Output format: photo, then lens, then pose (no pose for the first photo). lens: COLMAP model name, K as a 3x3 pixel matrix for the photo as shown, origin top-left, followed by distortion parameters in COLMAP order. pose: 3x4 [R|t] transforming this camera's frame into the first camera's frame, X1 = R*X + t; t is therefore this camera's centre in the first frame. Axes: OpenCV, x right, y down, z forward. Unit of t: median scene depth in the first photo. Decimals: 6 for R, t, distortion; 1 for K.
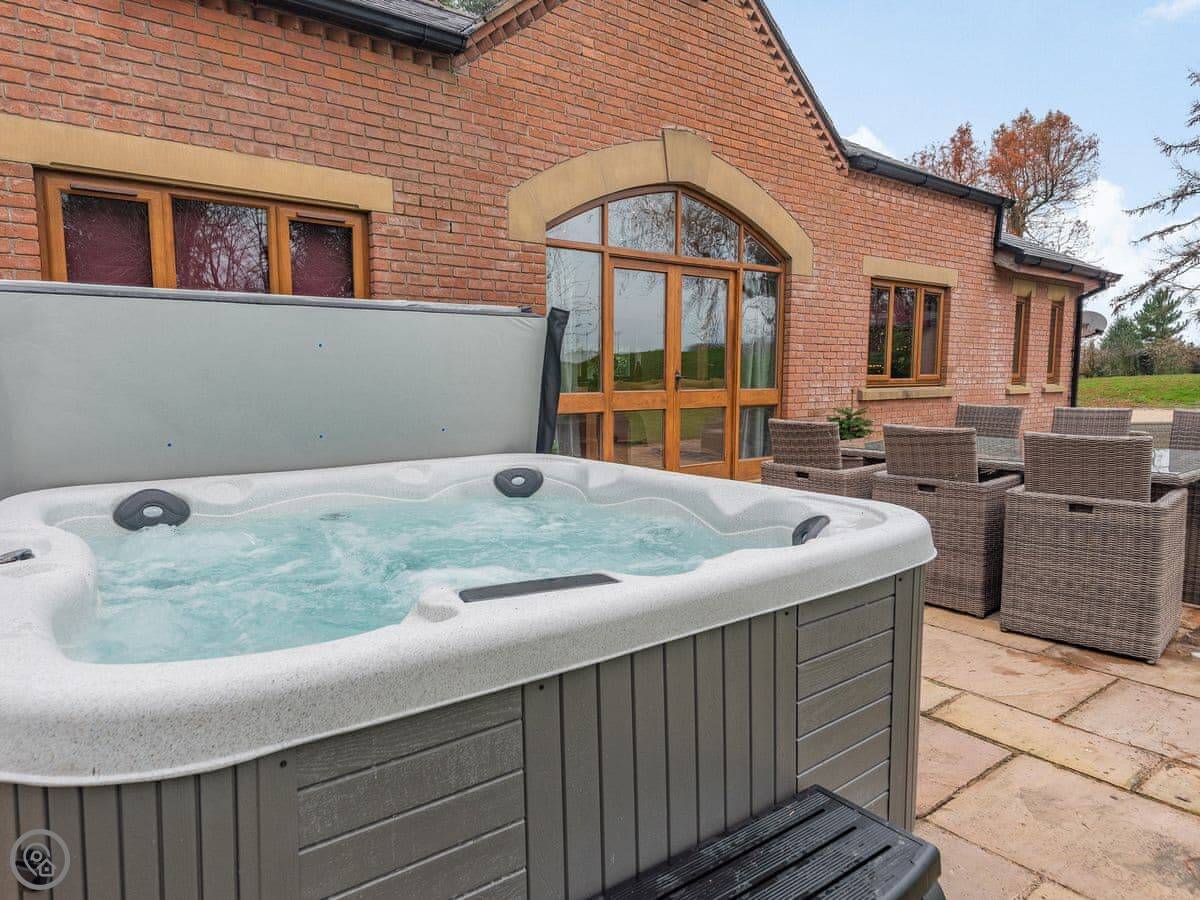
lens RADIAL K [[748.2, 0, 593.3], [0, 748.2, 447.5], [0, 0, 1]] dist [0.022745, -0.005505]
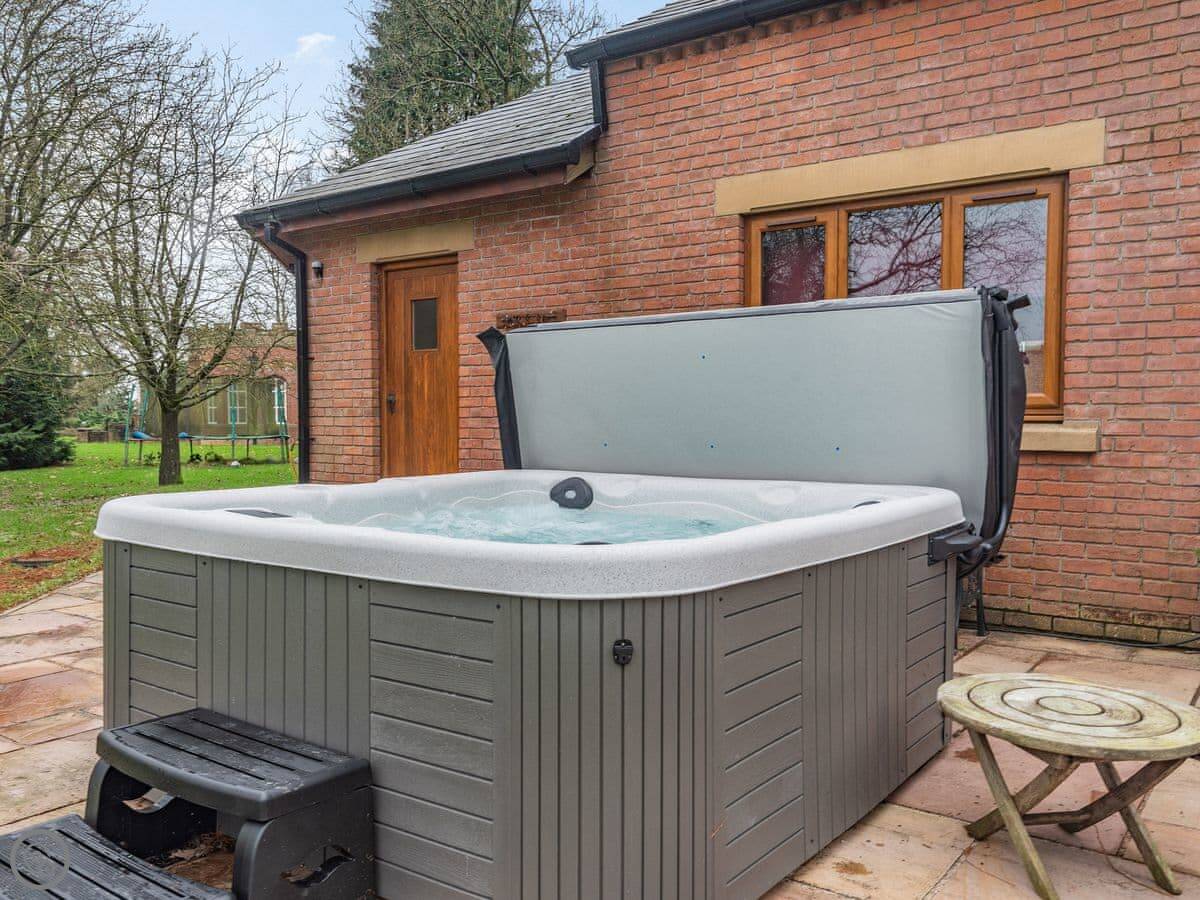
lens RADIAL K [[1025.0, 0, 592.5], [0, 1025.0, 451.8], [0, 0, 1]] dist [0.016701, -0.006213]
pose [[0.275553, 0.040471, -0.960434, 0.622950], [-0.090811, 0.995741, 0.015905, -0.009928], [0.956987, 0.082835, 0.278055, 0.313084]]
